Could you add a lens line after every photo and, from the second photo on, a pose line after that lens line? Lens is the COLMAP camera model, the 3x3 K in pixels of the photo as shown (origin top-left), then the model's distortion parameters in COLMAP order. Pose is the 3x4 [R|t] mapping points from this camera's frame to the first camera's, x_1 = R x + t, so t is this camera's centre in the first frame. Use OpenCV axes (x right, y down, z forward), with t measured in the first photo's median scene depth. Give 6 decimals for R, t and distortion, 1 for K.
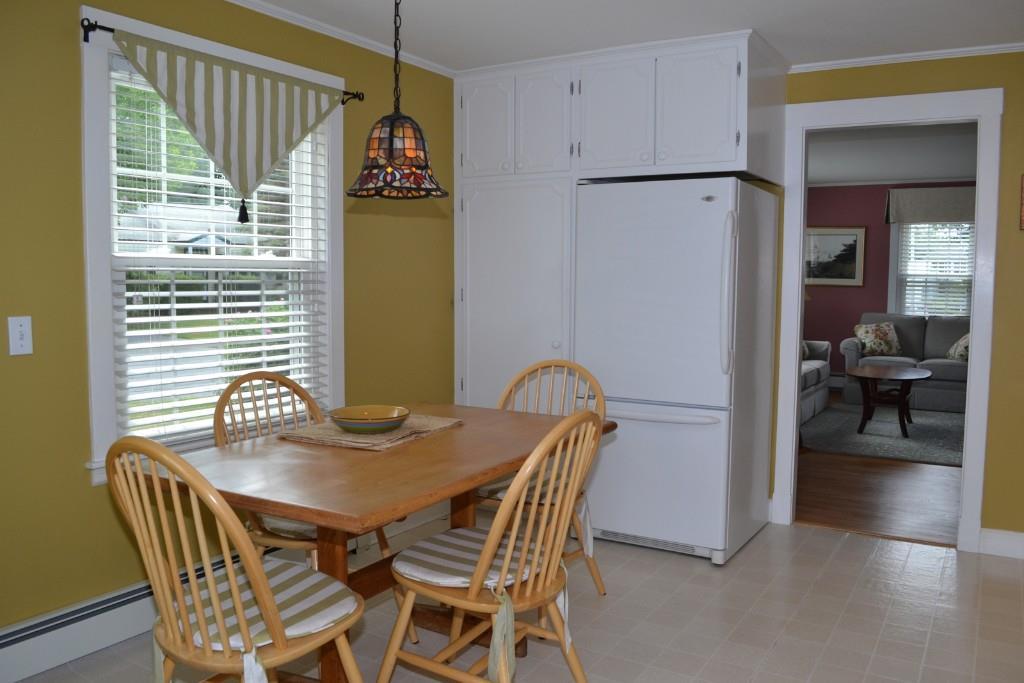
lens RADIAL K [[818.7, 0, 512.0], [0, 818.7, 341.5], [0, 0, 1]] dist [-0.080414, -0.001250]
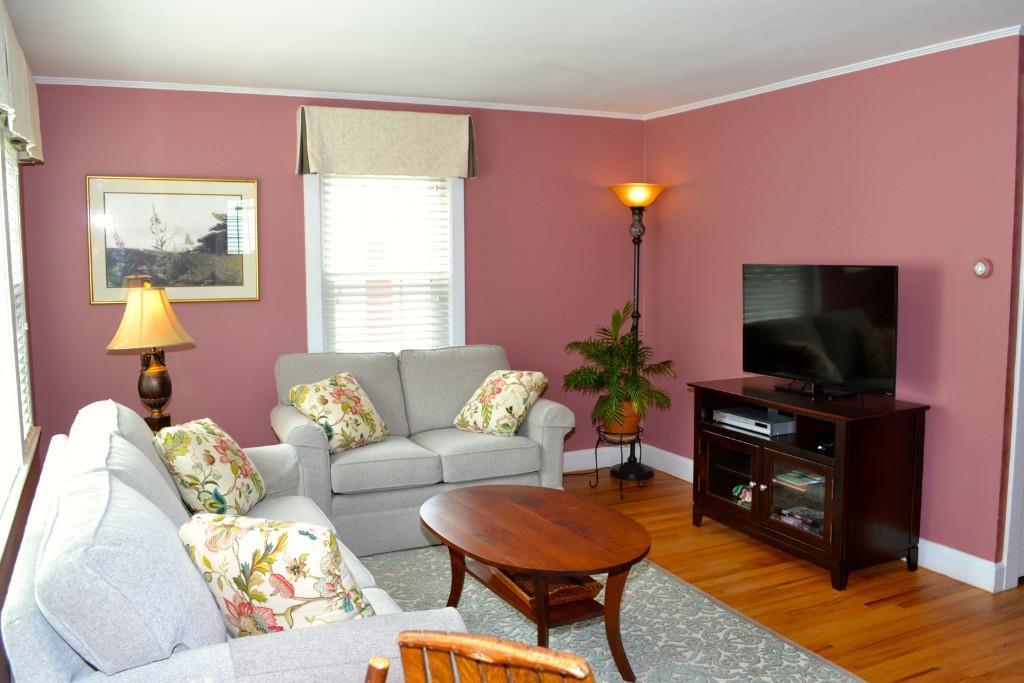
lens RADIAL K [[869.3, 0, 512.0], [0, 869.3, 341.5], [0, 0, 1]] dist [-0.079317, -0.009062]
pose [[0.543268, -0.099059, 0.833695, 0.077990], [0.077775, 0.994683, 0.067507, -0.071279], [-0.835949, 0.028166, 0.548084, 0.618590]]
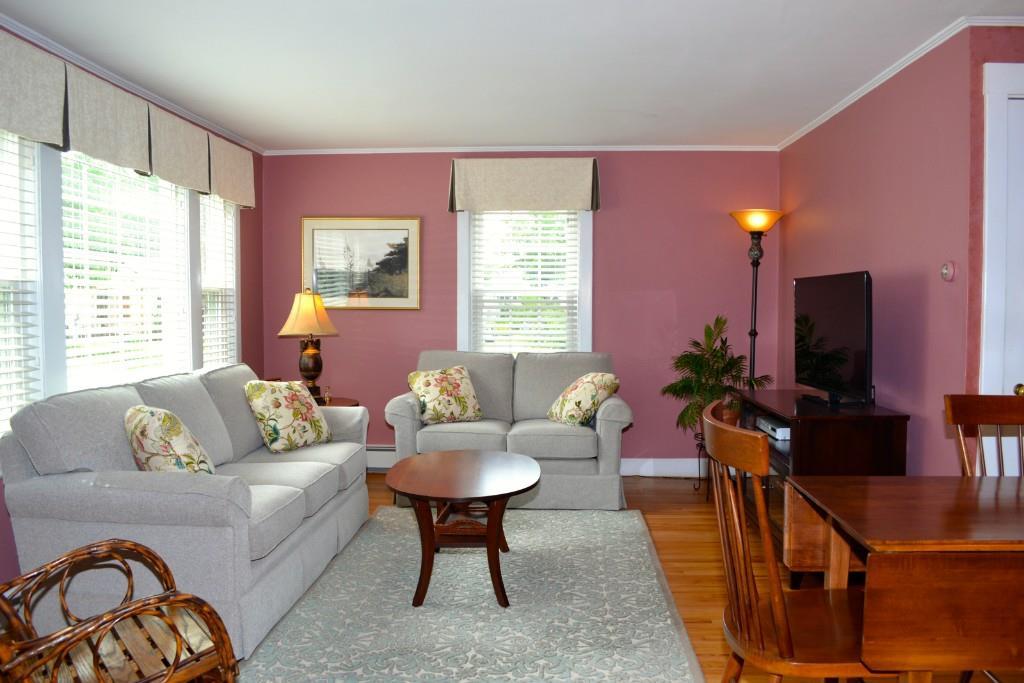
lens RADIAL K [[818.7, 0, 512.0], [0, 818.7, 341.5], [0, 0, 1]] dist [-0.080414, -0.001250]
pose [[0.876288, -0.031804, 0.480737, 0.196409], [0.045653, 0.998810, -0.017137, -0.029919], [-0.479620, 0.036964, 0.876697, 0.417745]]
